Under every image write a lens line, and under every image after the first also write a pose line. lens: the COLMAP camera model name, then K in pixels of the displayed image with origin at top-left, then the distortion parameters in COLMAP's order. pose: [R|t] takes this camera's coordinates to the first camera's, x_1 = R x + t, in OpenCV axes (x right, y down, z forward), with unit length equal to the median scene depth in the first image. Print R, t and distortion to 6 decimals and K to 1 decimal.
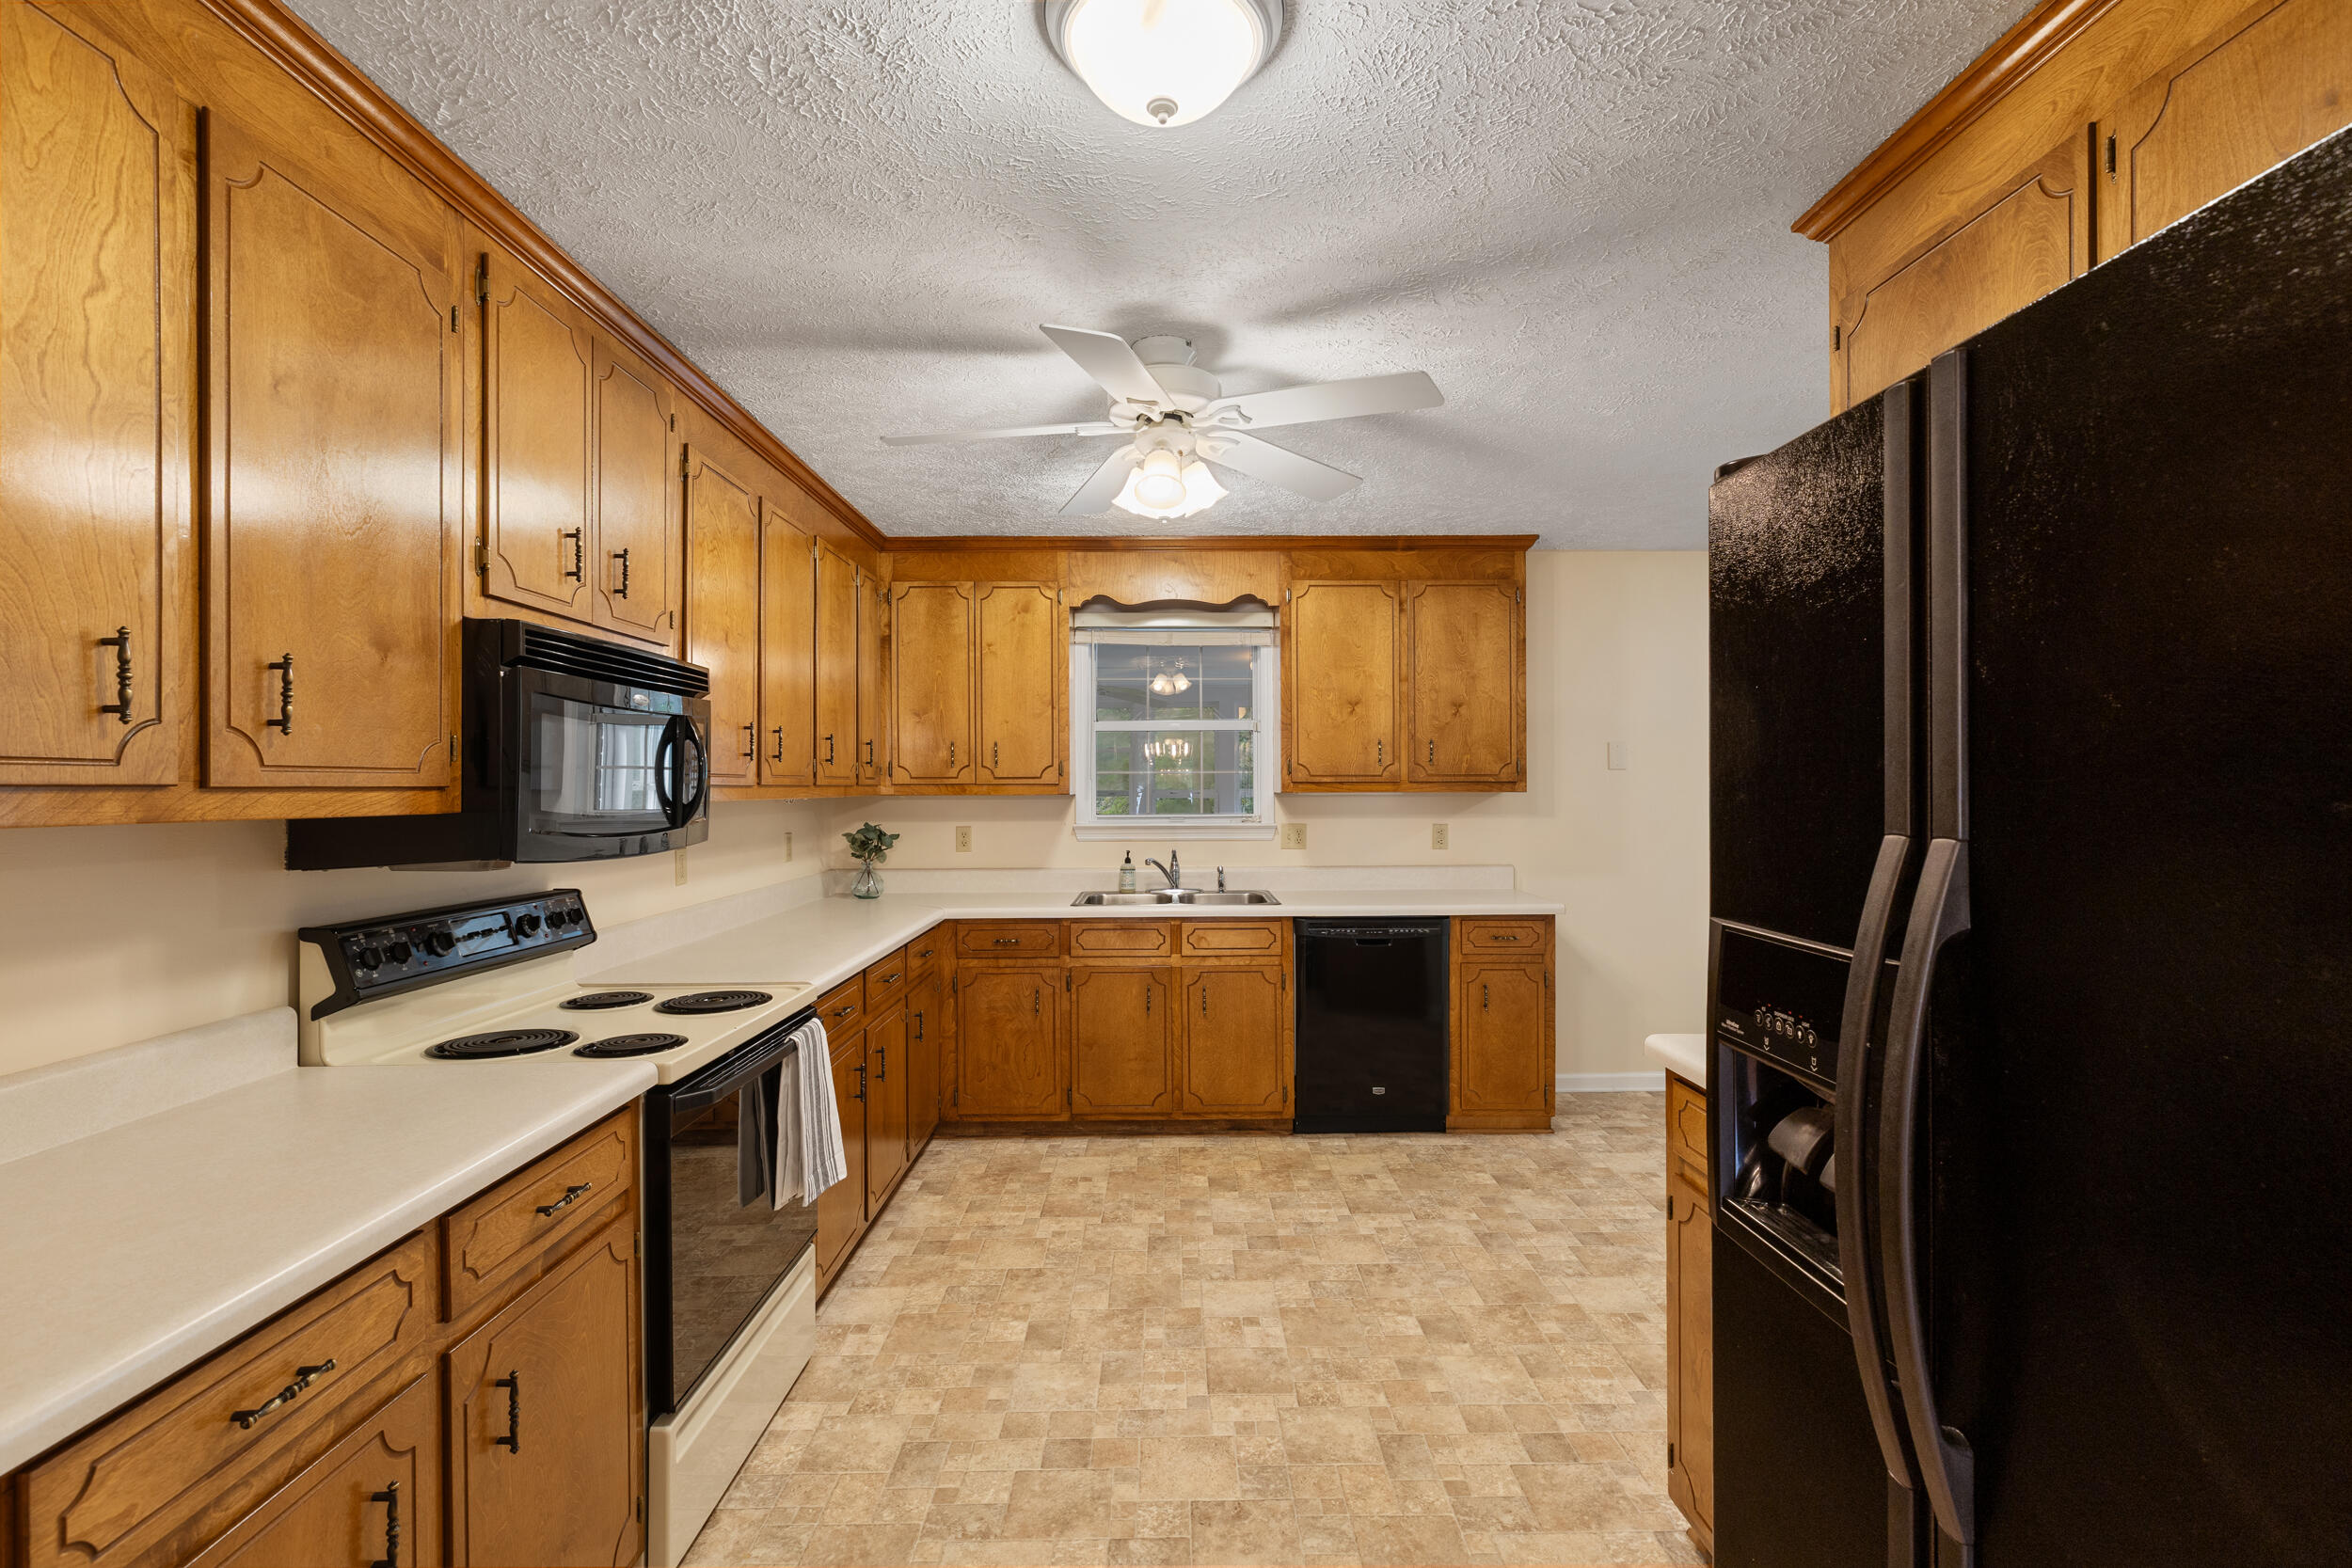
lens RADIAL K [[1060.9, 0, 1177.2], [0, 1060.9, 786.8], [0, 0, 1]] dist [0.003609, 0.000240]
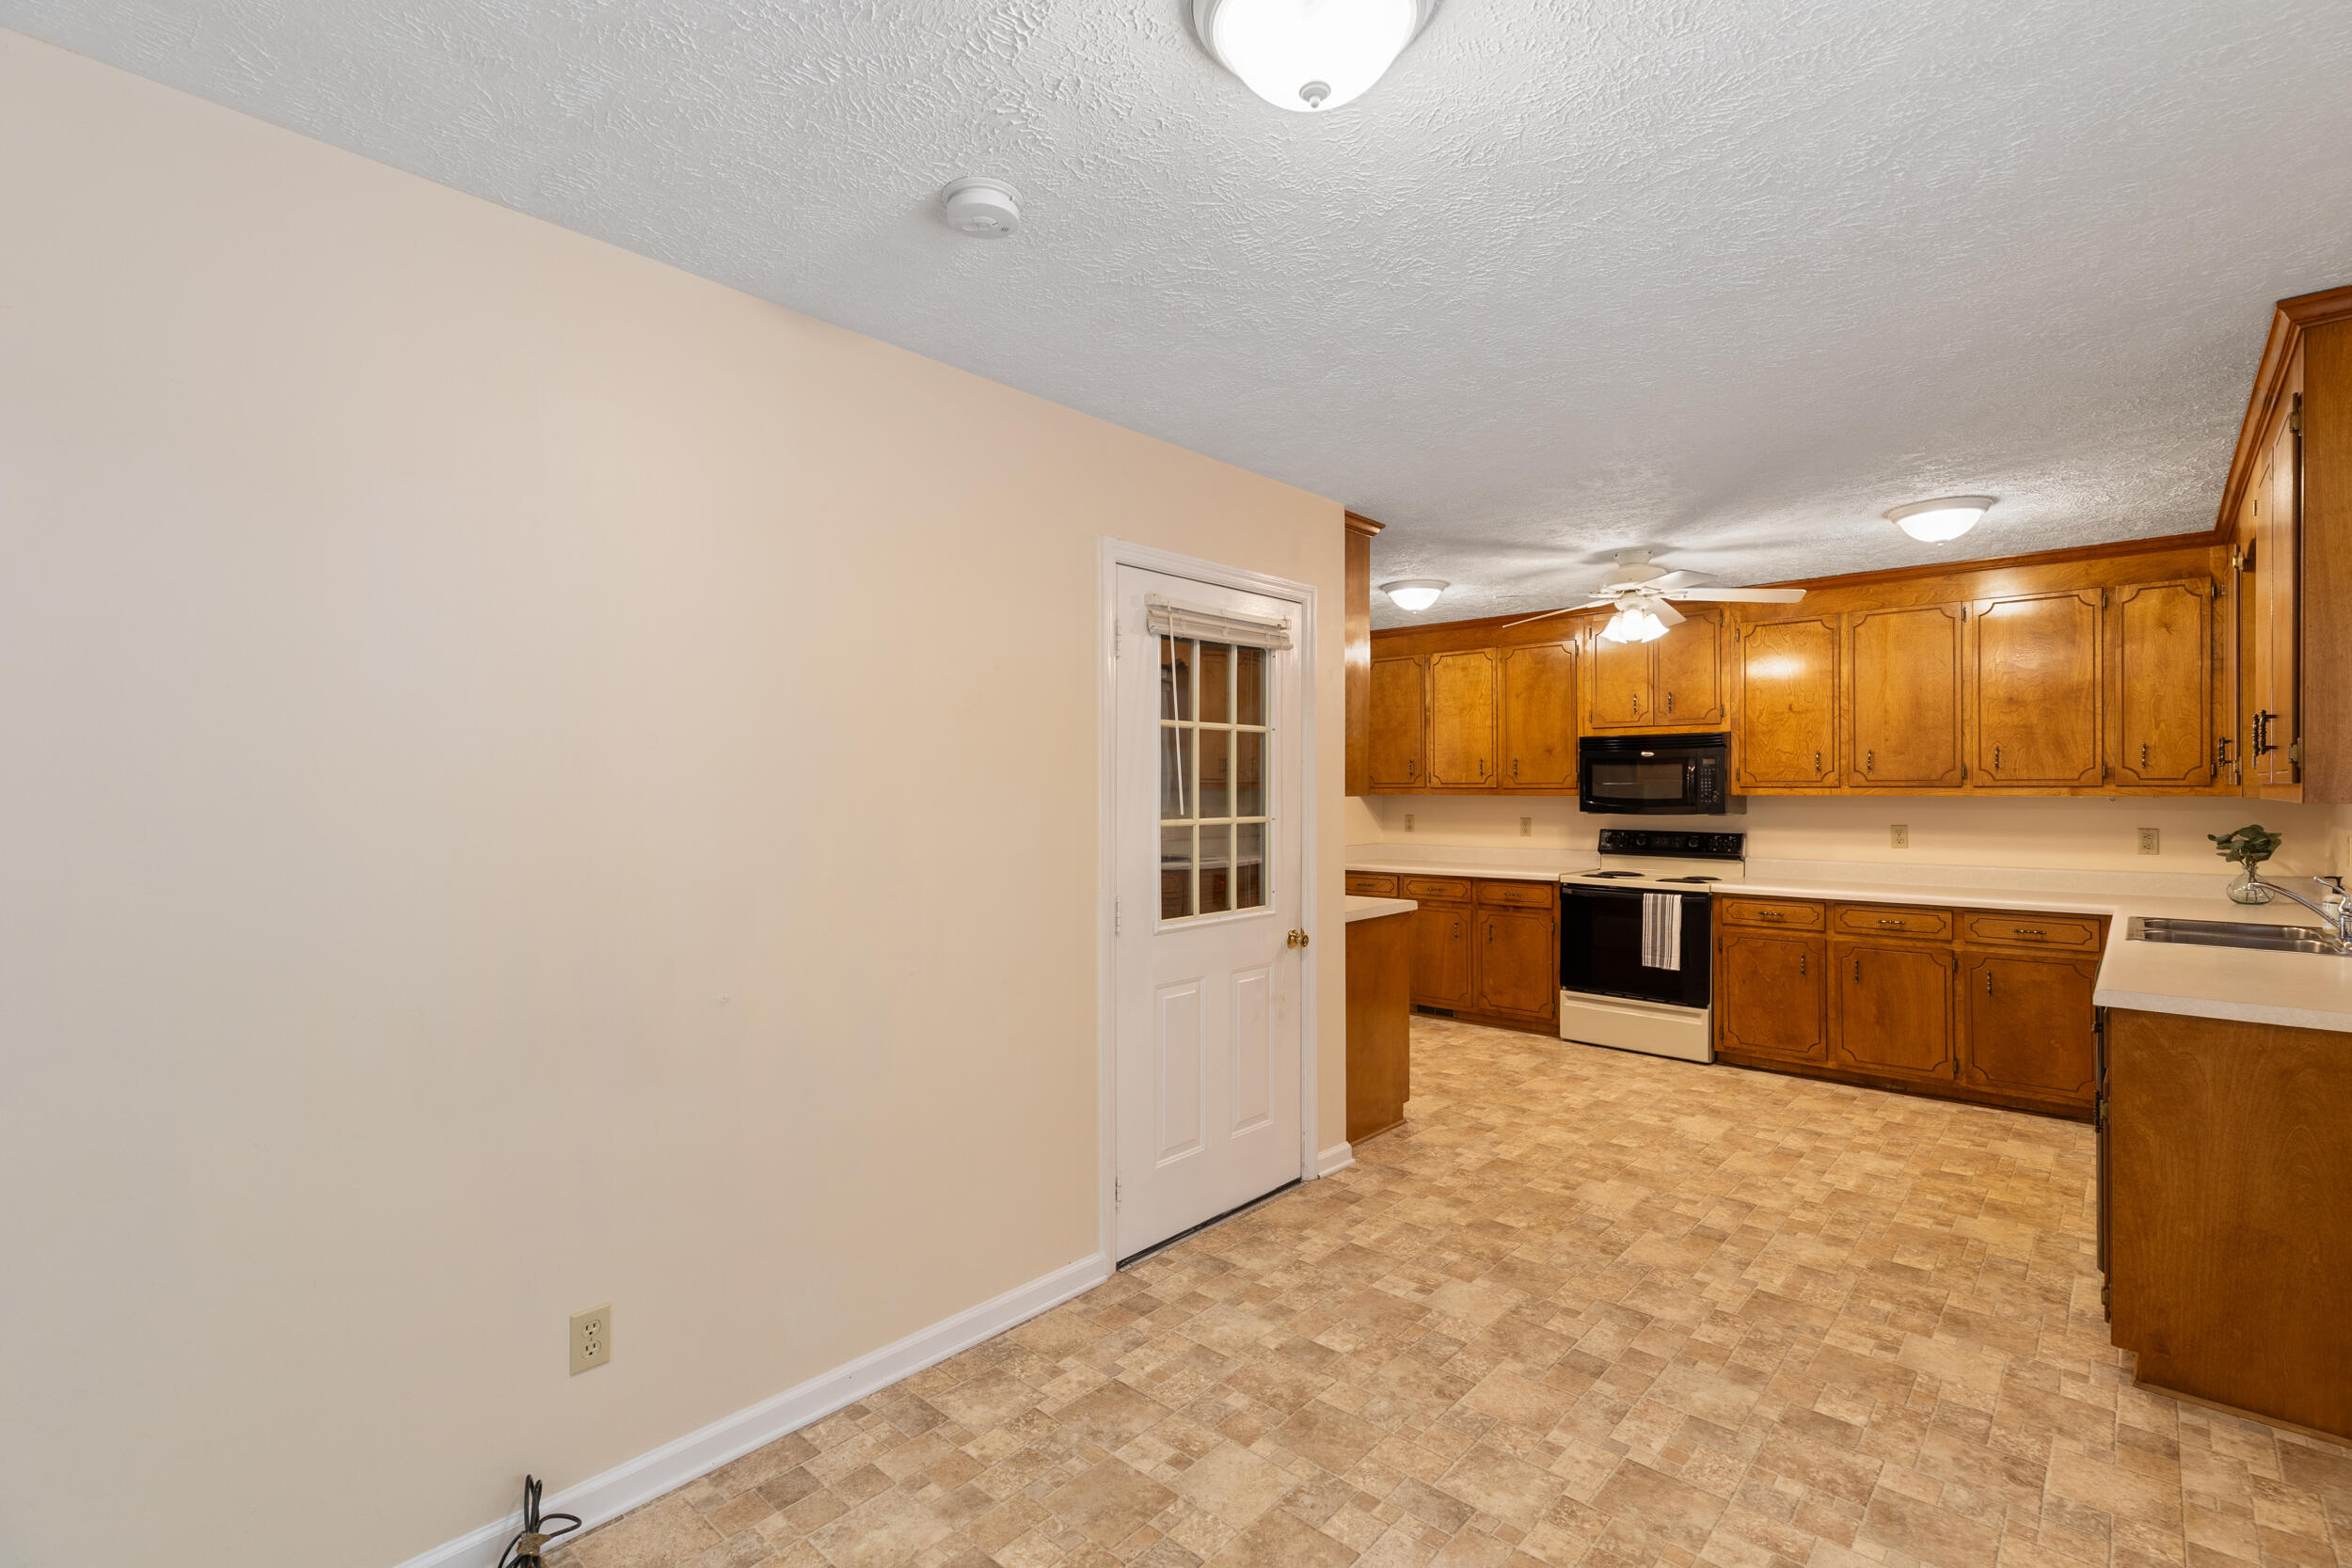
lens RADIAL K [[1060.9, 0, 1178.6], [0, 1060.9, 785.5], [0, 0, 1]] dist [0.003609, 0.000240]
pose [[-0.682672, 0.002210, -0.730721, 1.424637], [0.002581, 0.999996, 0.000613, -0.007526], [0.730720, -0.001468, -0.682675, 1.269126]]
